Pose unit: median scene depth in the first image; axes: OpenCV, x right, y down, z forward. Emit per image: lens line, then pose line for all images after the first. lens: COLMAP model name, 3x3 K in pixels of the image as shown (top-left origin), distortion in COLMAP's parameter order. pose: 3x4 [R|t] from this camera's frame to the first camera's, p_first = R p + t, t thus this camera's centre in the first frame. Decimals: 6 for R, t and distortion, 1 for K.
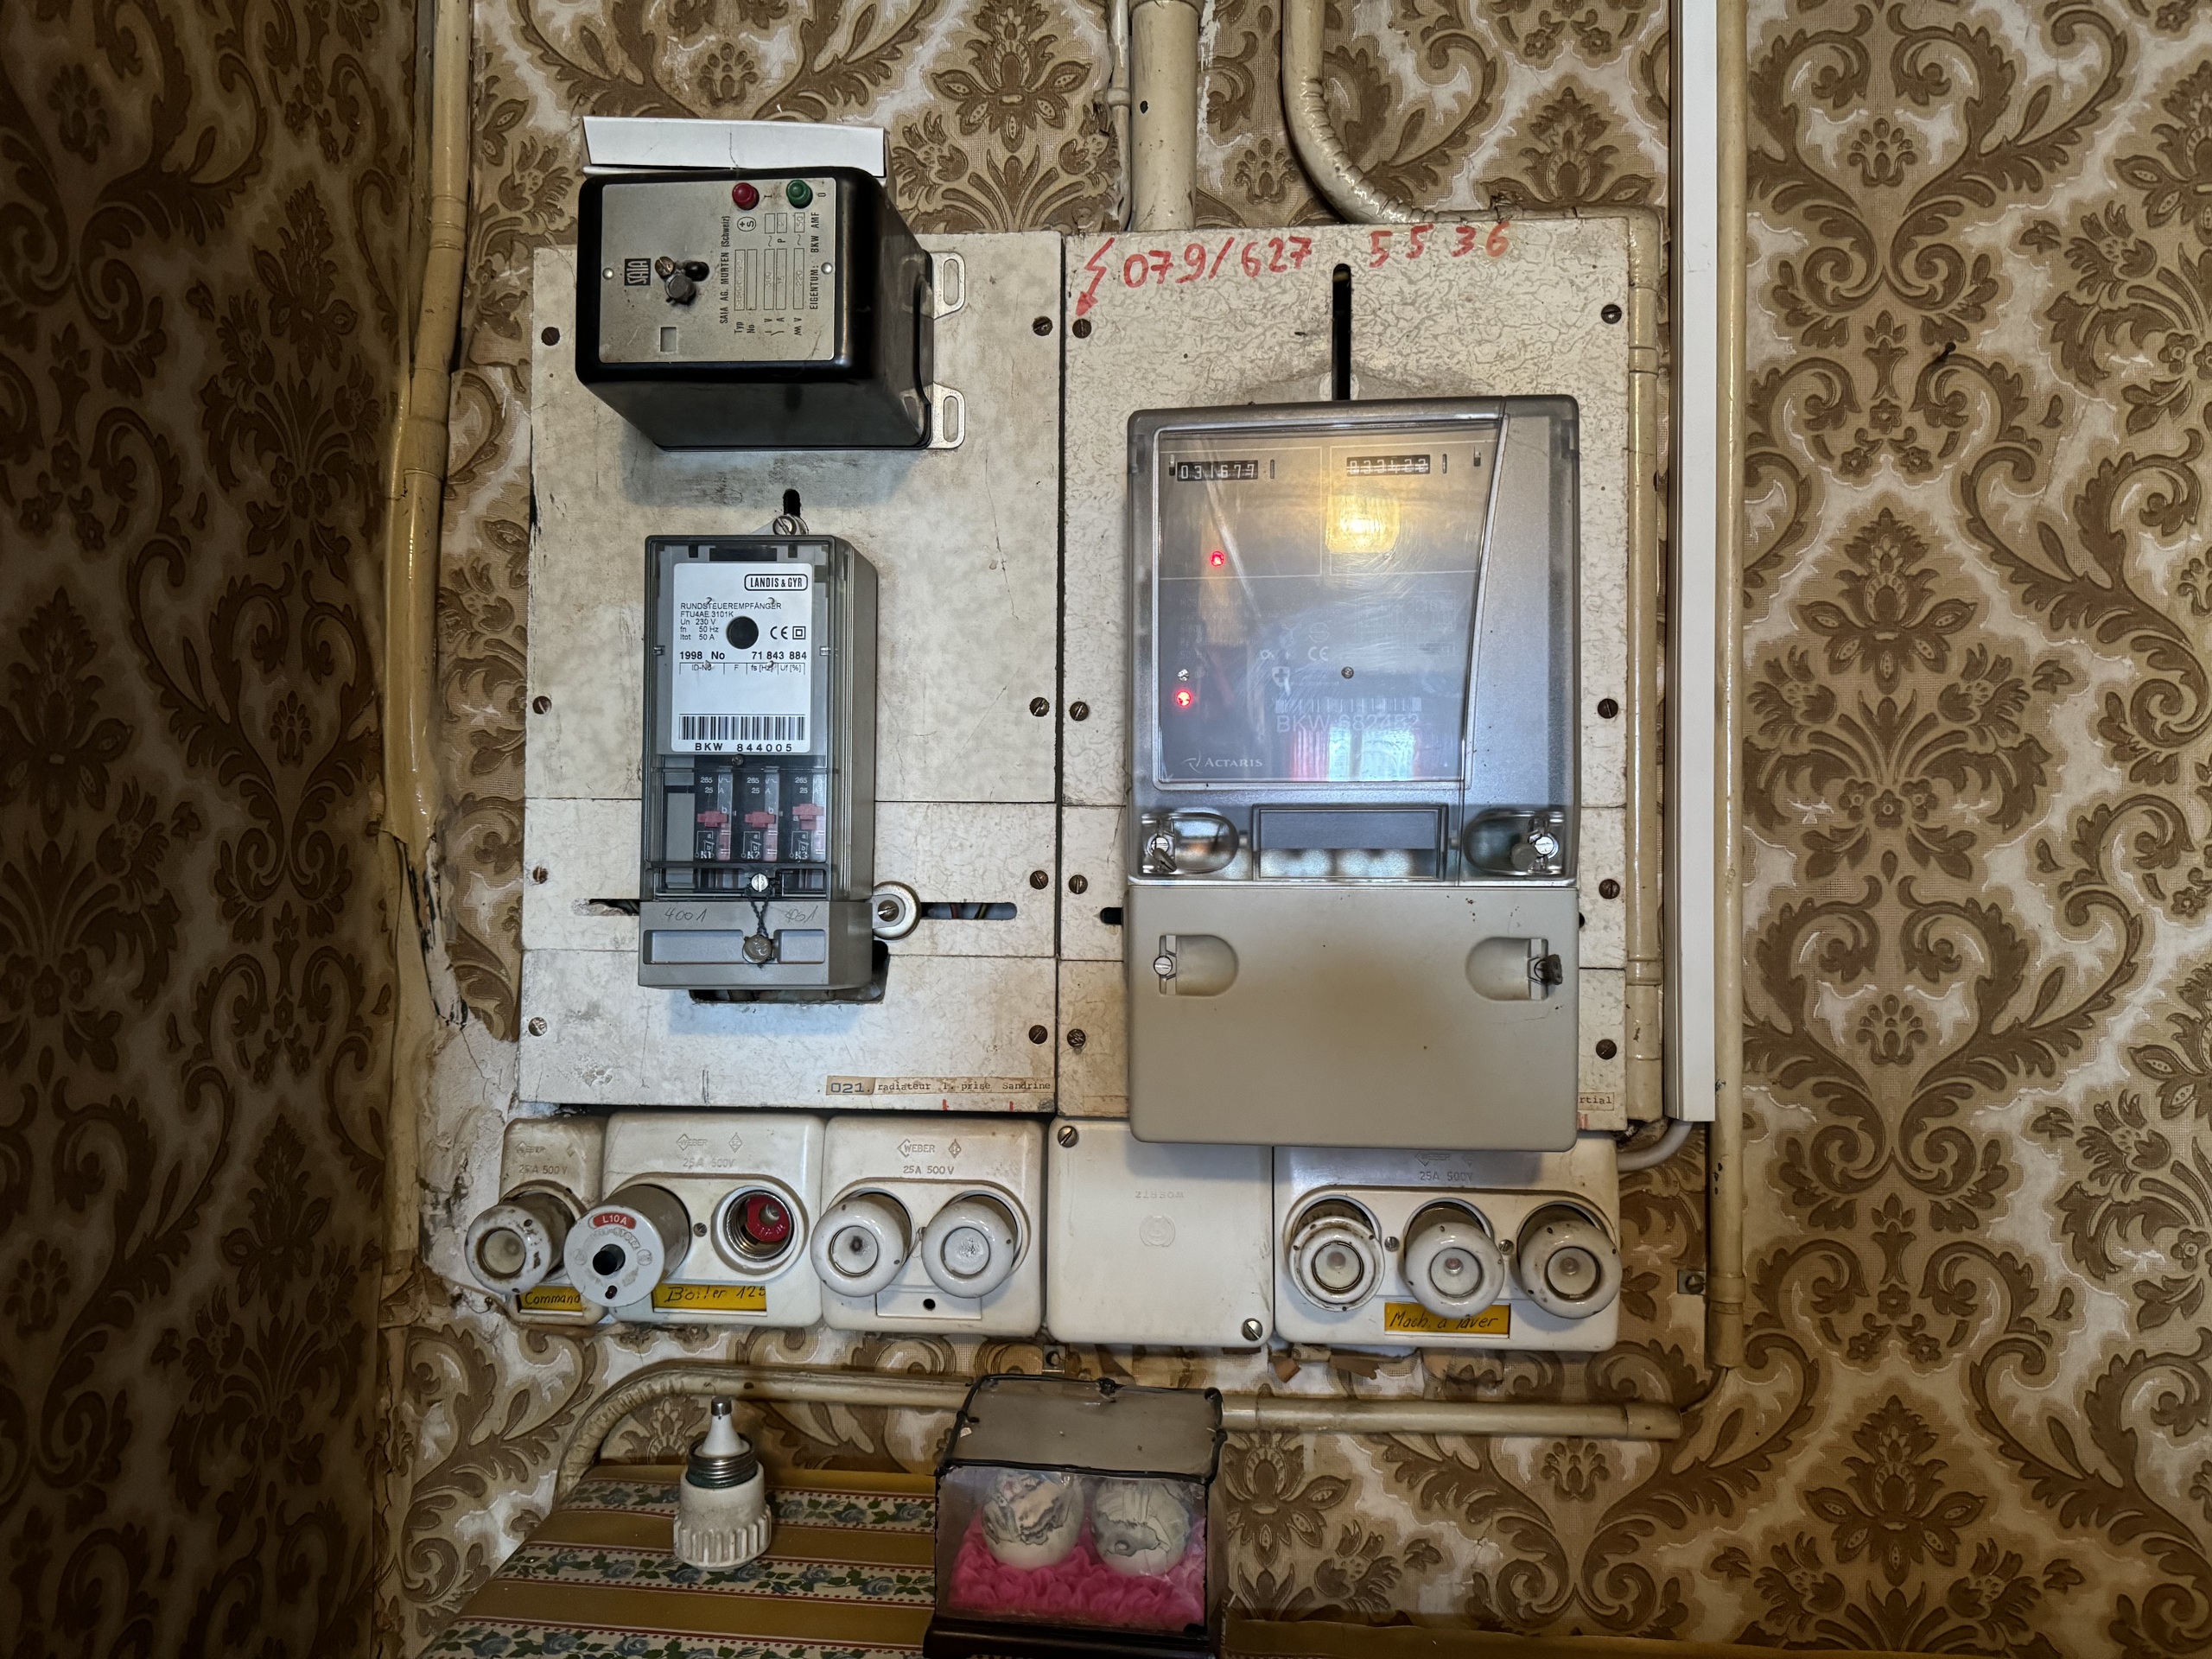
lens RADIAL K [[1571.9, 0, 1103.1], [0, 1571.9, 831.7], [0, 0, 1]] dist [0.005681, -0.003138]
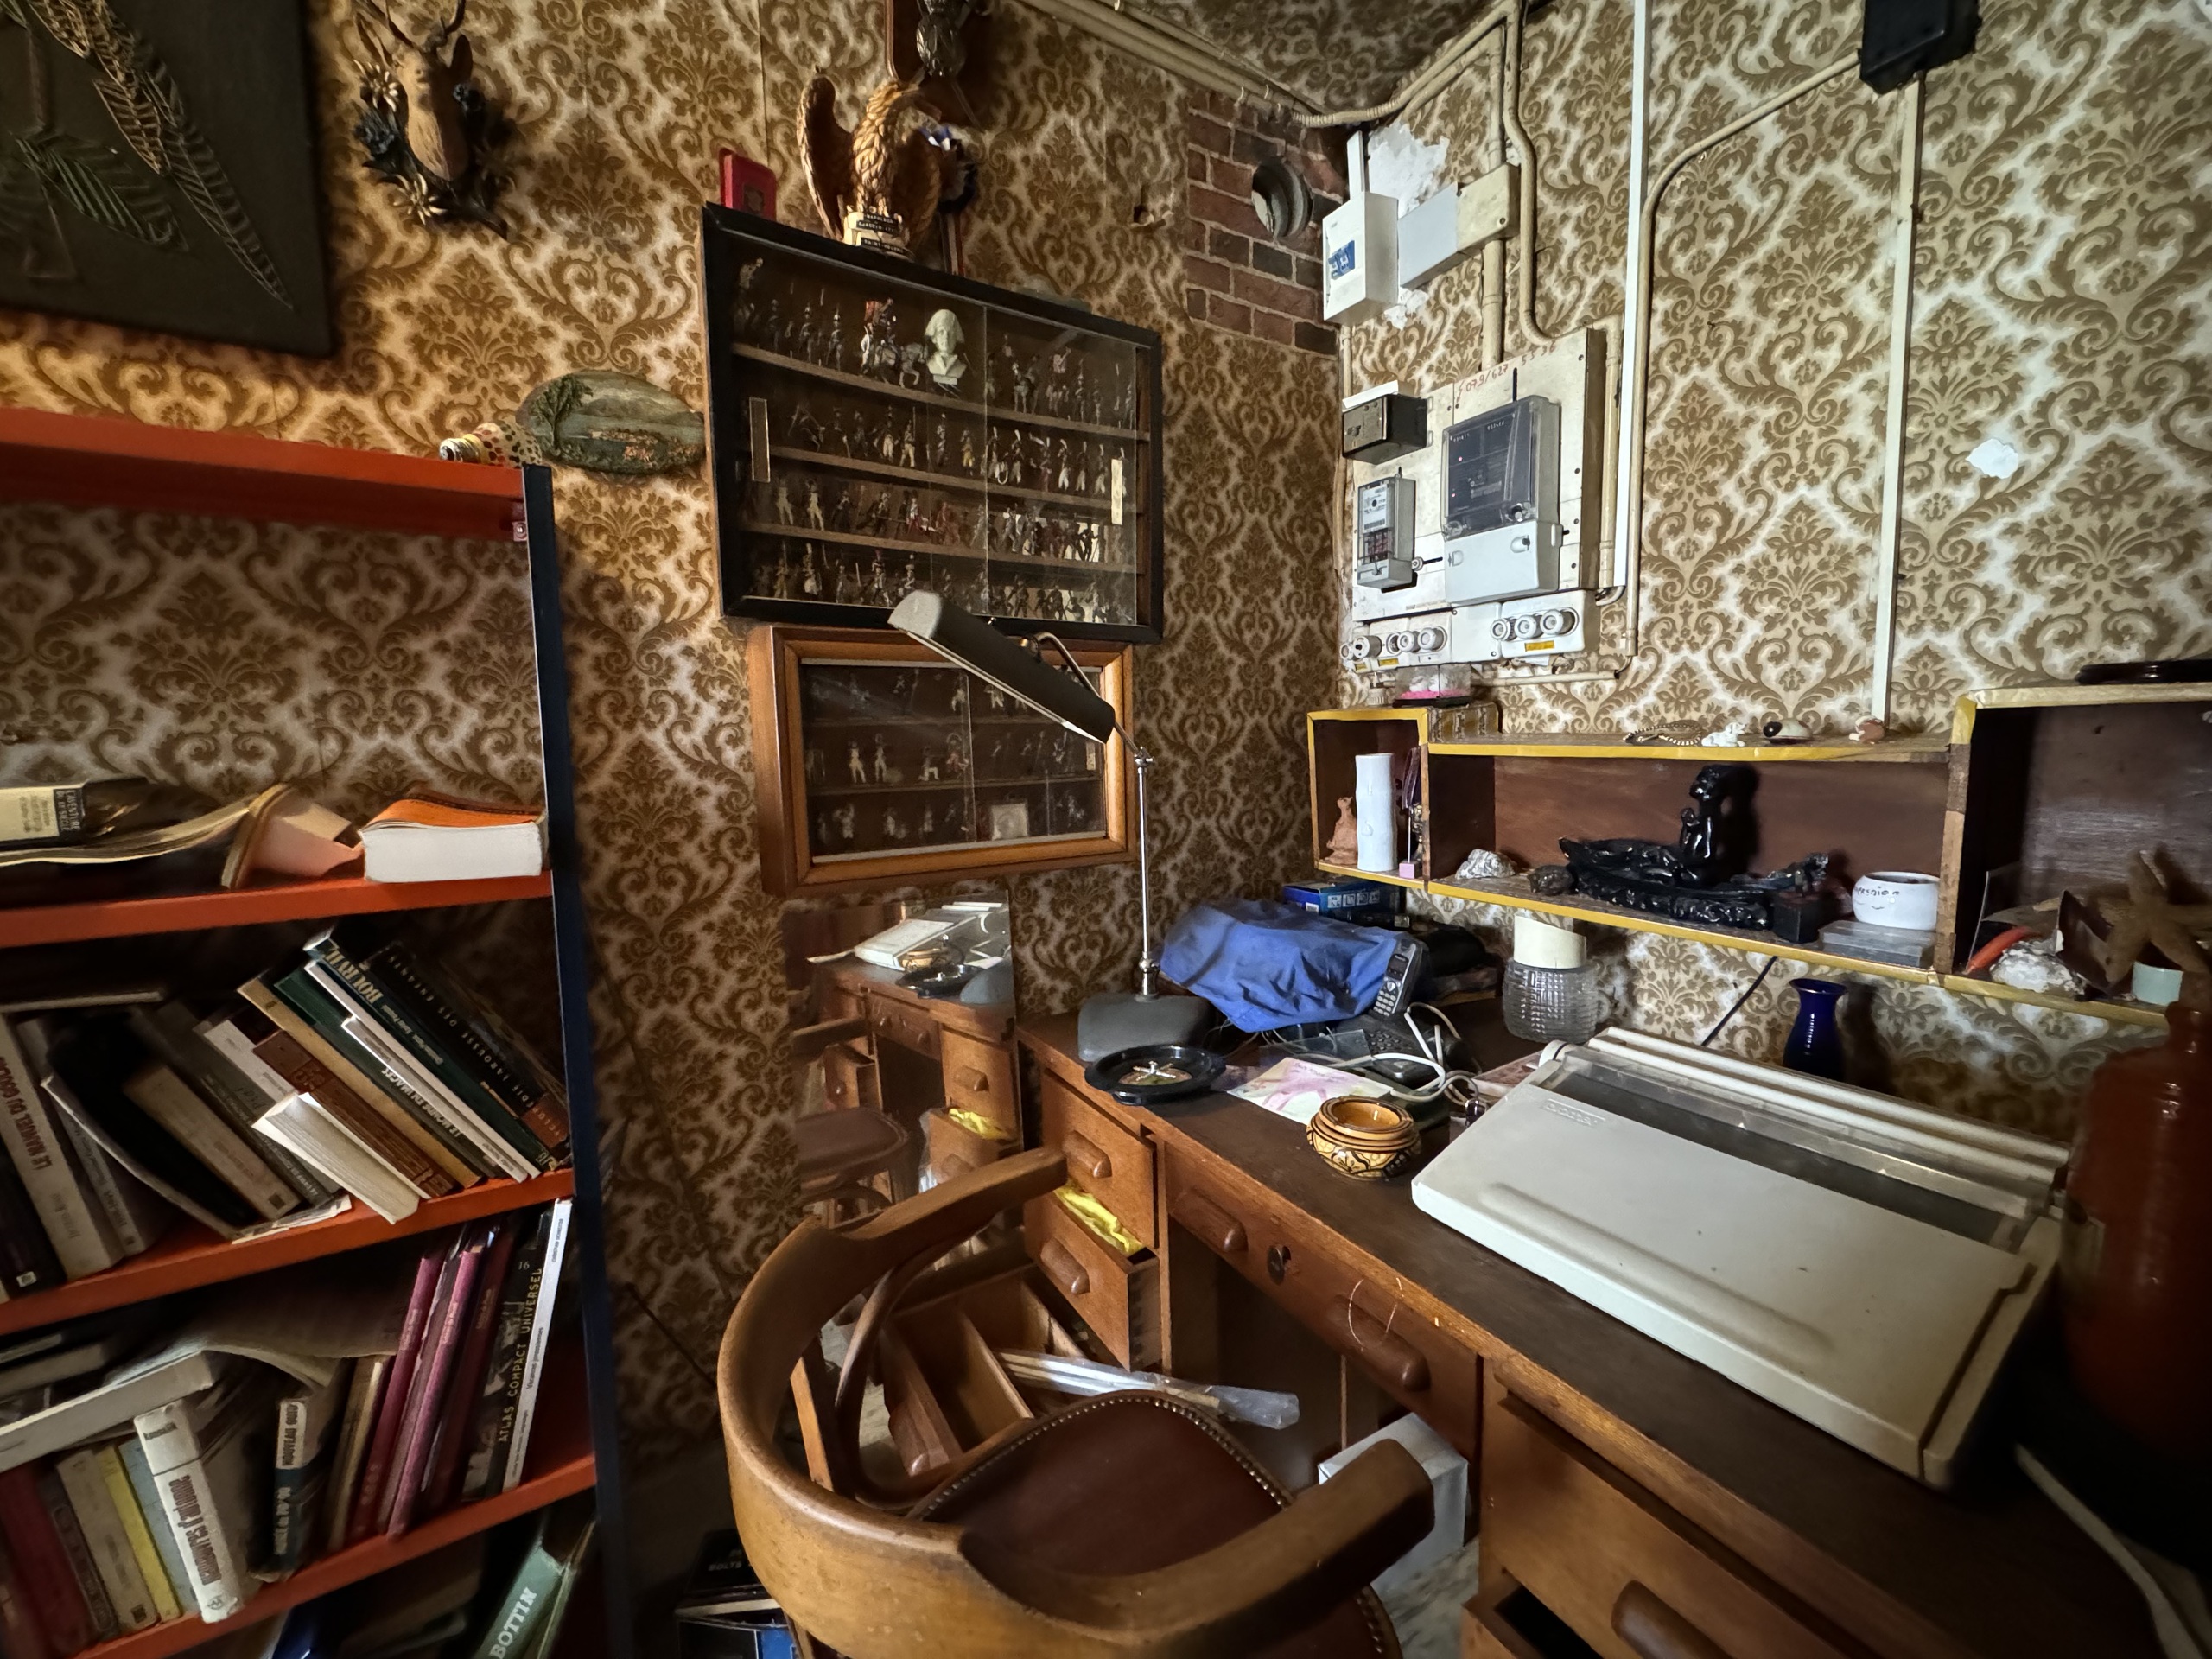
lens RADIAL K [[886.7, 0, 1107.0], [0, 886.7, 820.5], [0, 0, 1]] dist [-0.000743, 0.000167]
pose [[0.570629, 0.062662, -0.818814, 1.358934], [0.052556, 0.992254, 0.112561, 0.415817], [0.819525, -0.107264, 0.562915, -1.088081]]
